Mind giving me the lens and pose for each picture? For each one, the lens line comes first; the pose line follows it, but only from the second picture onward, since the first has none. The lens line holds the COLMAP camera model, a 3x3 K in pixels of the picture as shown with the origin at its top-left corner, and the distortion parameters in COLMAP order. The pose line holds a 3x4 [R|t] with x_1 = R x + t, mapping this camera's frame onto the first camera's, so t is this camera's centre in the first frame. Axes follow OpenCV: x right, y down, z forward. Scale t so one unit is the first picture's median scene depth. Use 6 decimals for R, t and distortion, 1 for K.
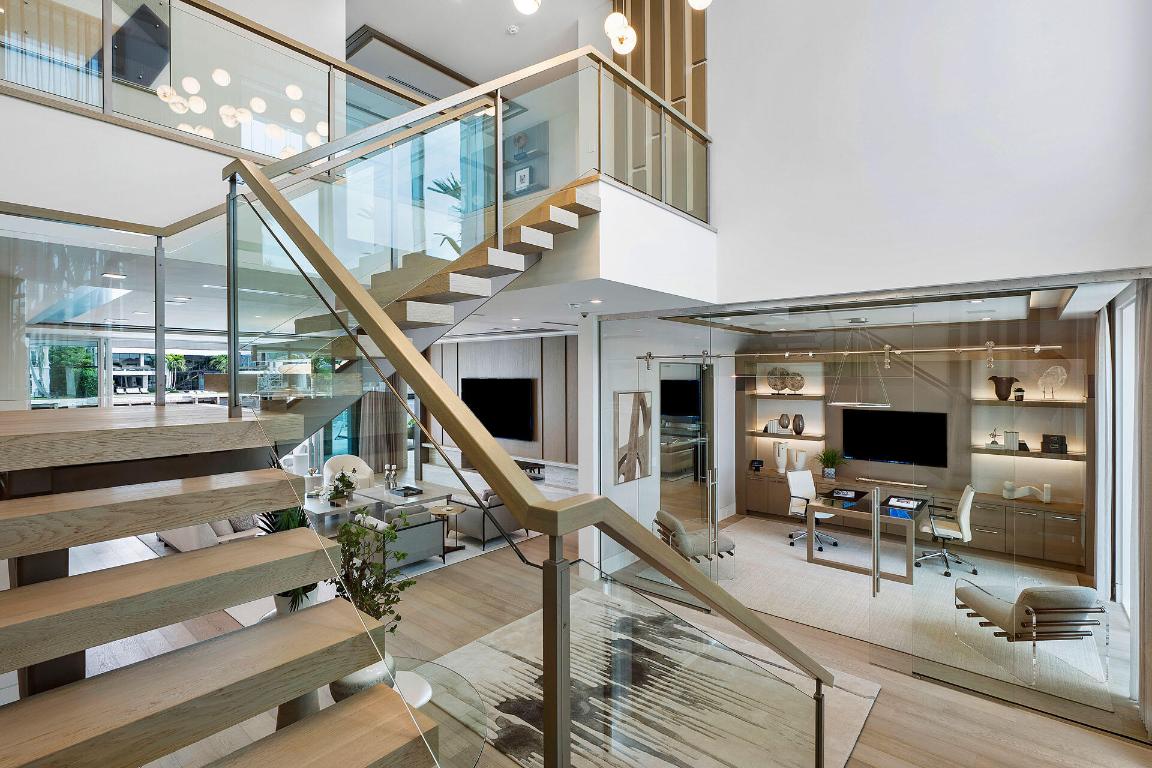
lens RADIAL K [[533.3, 0, 576.0], [0, 533.3, 384.0], [0, 0, 1]] dist [-0.001228, -0.000393]
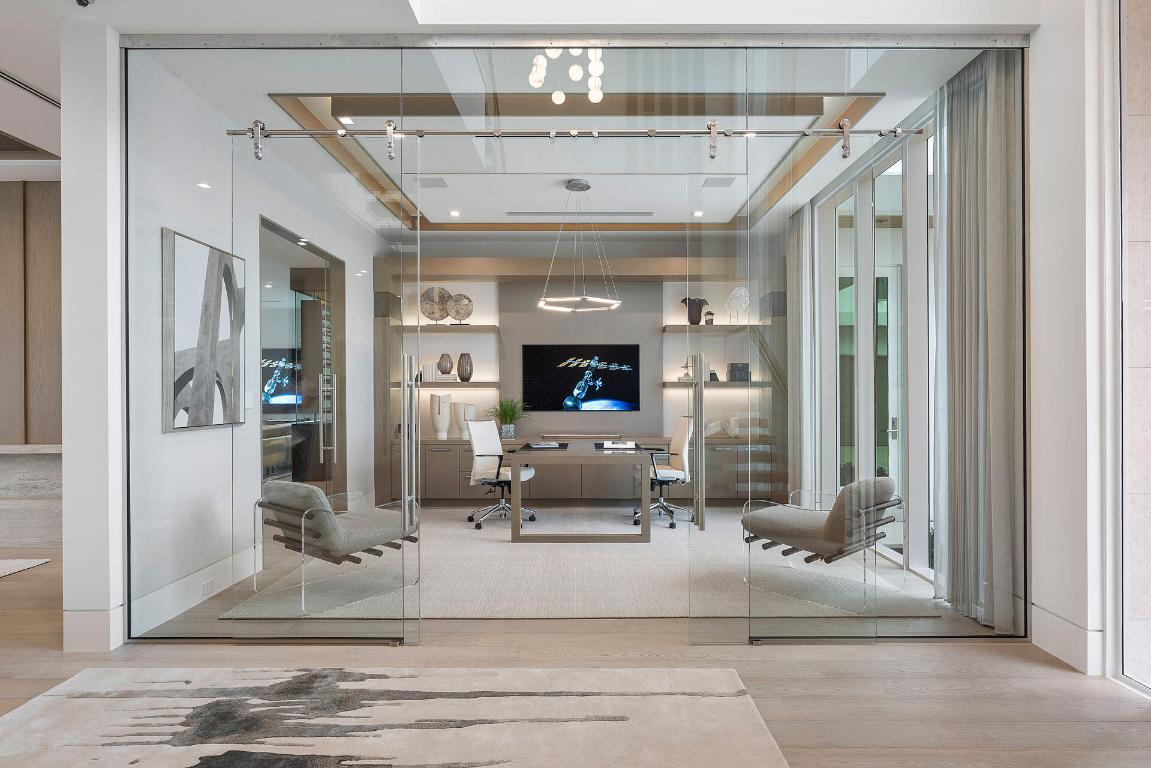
lens RADIAL K [[643.1, 0, 592.2], [0, 643.1, 389.8], [0, 0, 1]] dist [-0.002050, 0.000060]
pose [[0.763089, 0.002547, 0.646289, -0.003285], [0.007464, 0.999891, -0.012753, 0.151297], [-0.646251, 0.014556, 0.762986, 0.317169]]
